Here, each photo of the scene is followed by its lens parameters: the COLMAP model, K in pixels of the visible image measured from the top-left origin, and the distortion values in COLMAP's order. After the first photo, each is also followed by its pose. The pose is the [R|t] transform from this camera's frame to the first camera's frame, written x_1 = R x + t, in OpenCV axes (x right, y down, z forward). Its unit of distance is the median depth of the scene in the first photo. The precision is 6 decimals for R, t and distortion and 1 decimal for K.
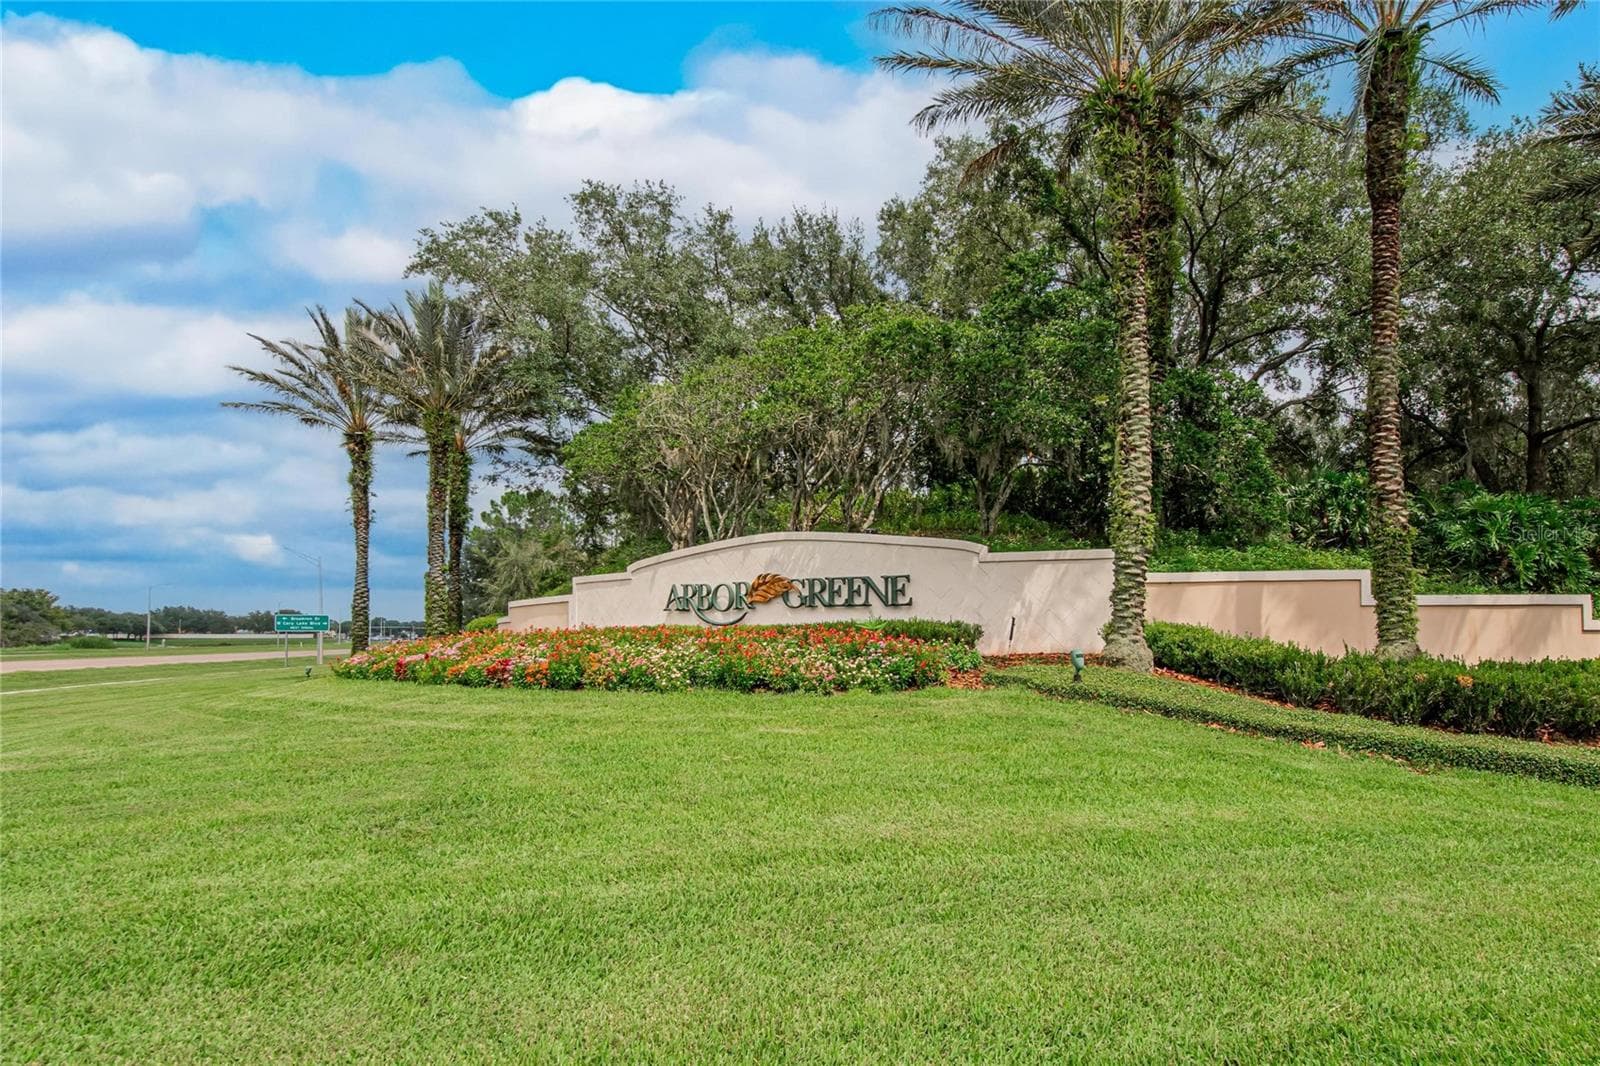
lens RADIAL K [[683.2, 0, 791.5], [0, 683.2, 534.4], [0, 0, 1]] dist [0.002541, 0.000214]
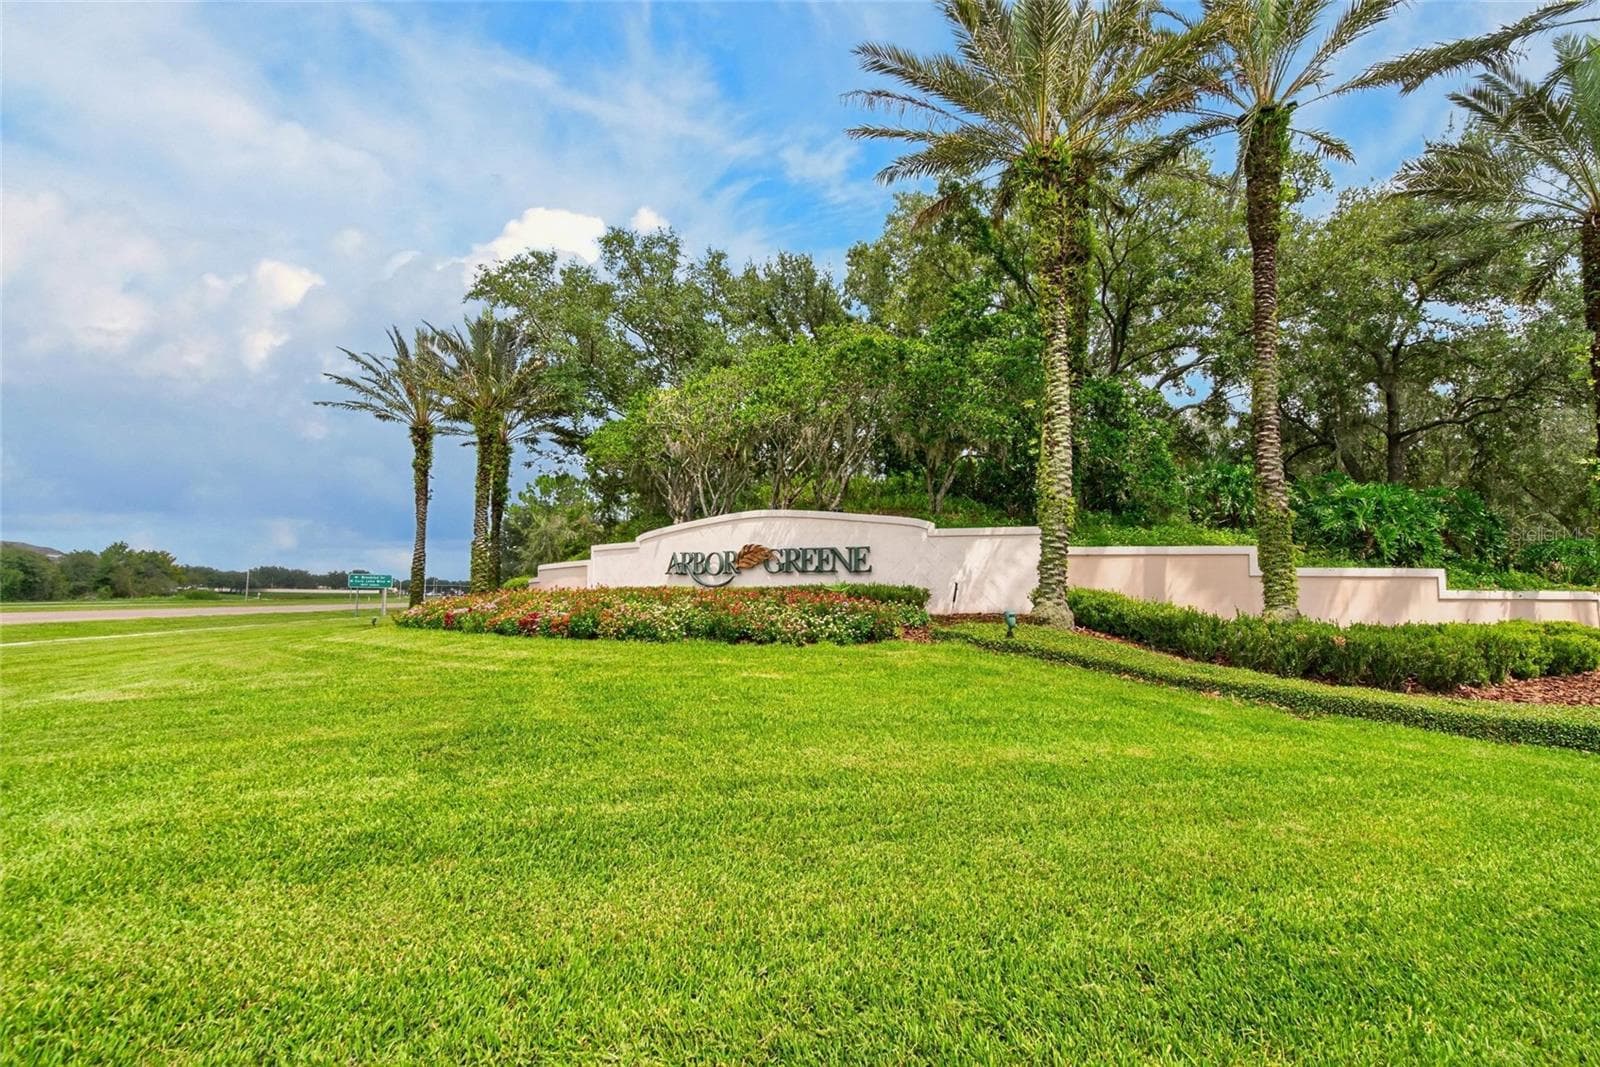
lens RADIAL K [[683.2, 0, 791.5], [0, 683.2, 534.9], [0, 0, 1]] dist [0.002541, 0.000214]
pose [[0.999331, 0.010466, 0.035044, -0.006973], [-0.011986, 0.998983, 0.043466, -0.012551], [-0.034554, -0.043857, 0.998440, -0.205415]]
